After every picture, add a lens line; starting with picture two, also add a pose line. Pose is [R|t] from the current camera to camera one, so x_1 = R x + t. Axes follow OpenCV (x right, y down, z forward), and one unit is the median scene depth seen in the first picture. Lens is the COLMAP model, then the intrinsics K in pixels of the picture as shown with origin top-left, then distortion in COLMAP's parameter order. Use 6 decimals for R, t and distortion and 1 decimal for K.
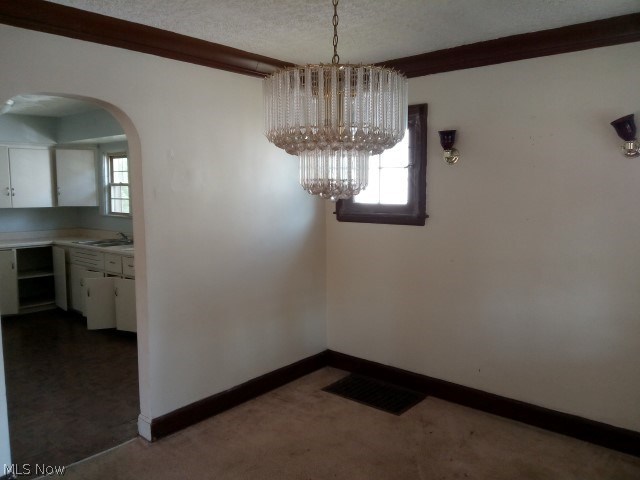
lens RADIAL K [[515.3, 0, 320.0], [0, 515.3, 240.0], [0, 0, 1]] dist [0.001318, 0.000098]
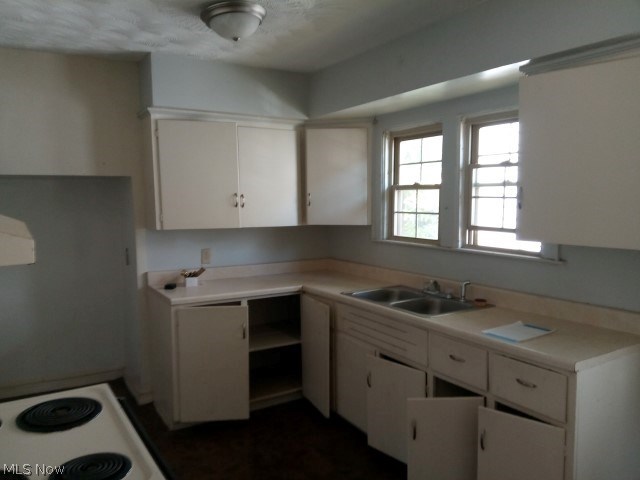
lens RADIAL K [[530.2, 0, 351.8], [0, 530.2, 252.9], [0, 0, 1]] dist [0.046510, -0.000041]
pose [[0.961577, 0.020902, -0.273739, -0.292183], [-0.019509, 0.999779, 0.007807, -0.039293], [0.273842, -0.002167, 0.961772, 0.426114]]
